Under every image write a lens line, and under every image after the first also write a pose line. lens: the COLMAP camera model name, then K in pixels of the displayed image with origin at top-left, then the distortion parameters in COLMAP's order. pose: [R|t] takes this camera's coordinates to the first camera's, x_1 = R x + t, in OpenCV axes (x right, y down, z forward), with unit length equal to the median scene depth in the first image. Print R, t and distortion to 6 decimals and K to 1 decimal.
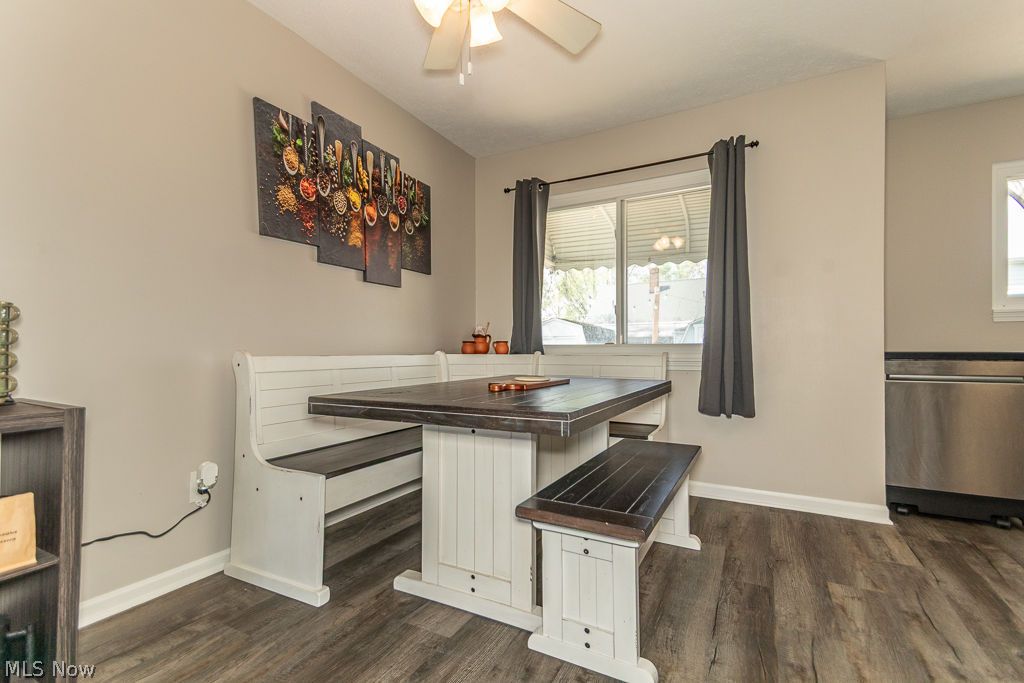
lens RADIAL K [[469.7, 0, 510.8], [0, 469.7, 347.9], [0, 0, 1]] dist [0.072896, -0.031840]
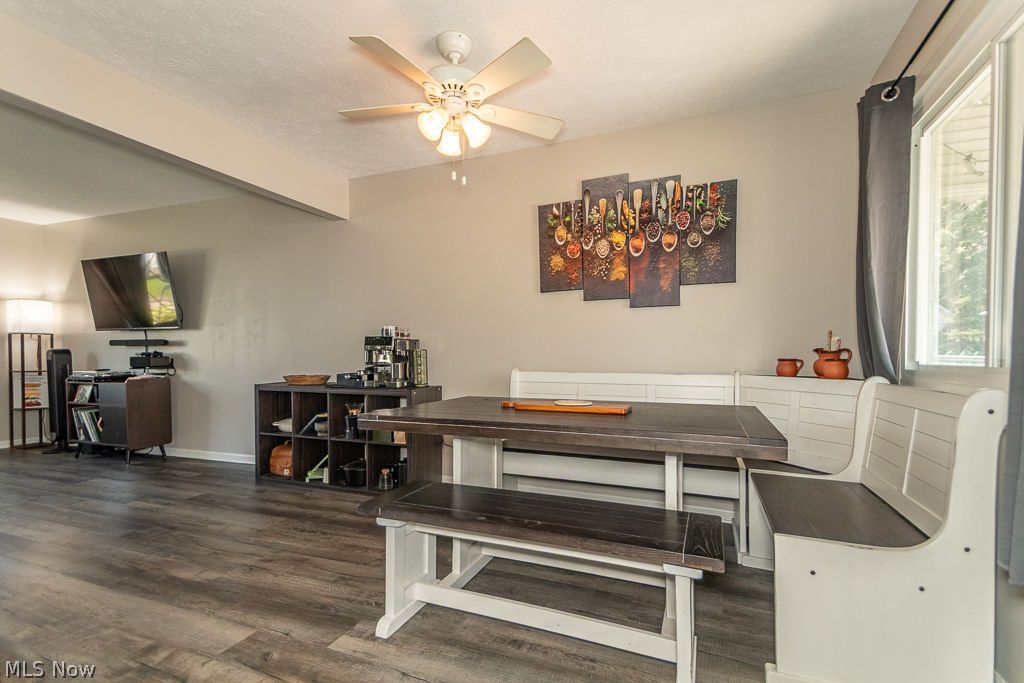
lens RADIAL K [[470.5, 0, 514.5], [0, 470.5, 363.5], [0, 0, 1]] dist [0.076165, -0.031234]
pose [[0.099681, 0.018085, -0.994855, 0.809274], [0.006578, 0.999801, 0.018834, -0.029394], [0.994998, -0.008422, 0.099543, 0.616631]]
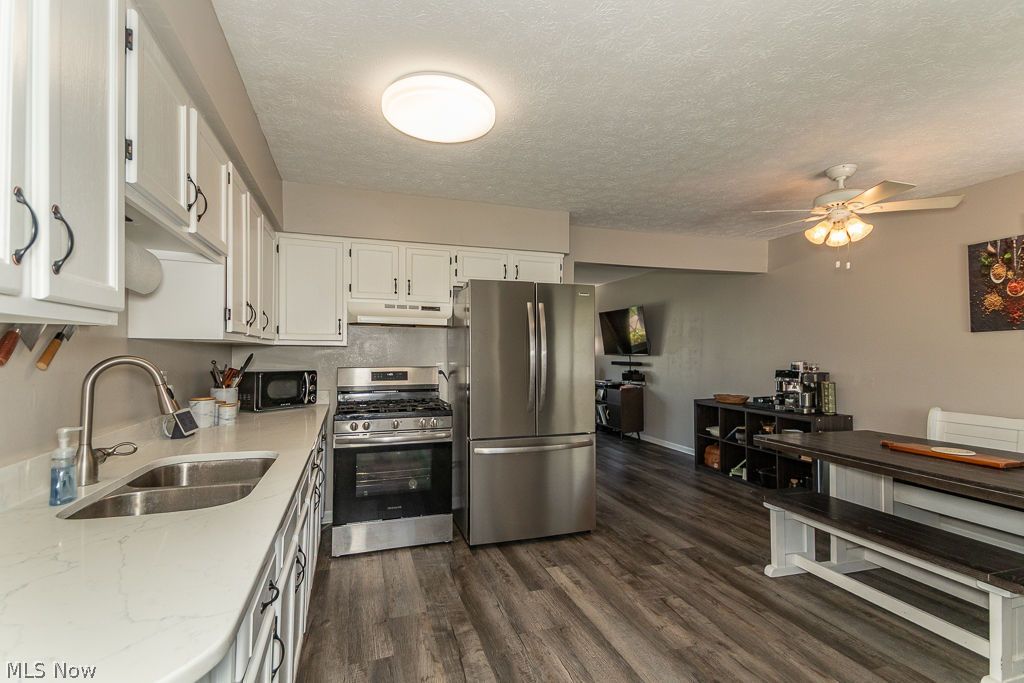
lens RADIAL K [[469.7, 0, 510.8], [0, 469.7, 347.9], [0, 0, 1]] dist [0.072896, -0.031840]
pose [[-0.695800, -0.013049, -0.718117, 1.303027], [-0.002904, 0.999878, -0.015354, -0.129229], [0.718230, -0.008598, -0.695752, 0.832538]]
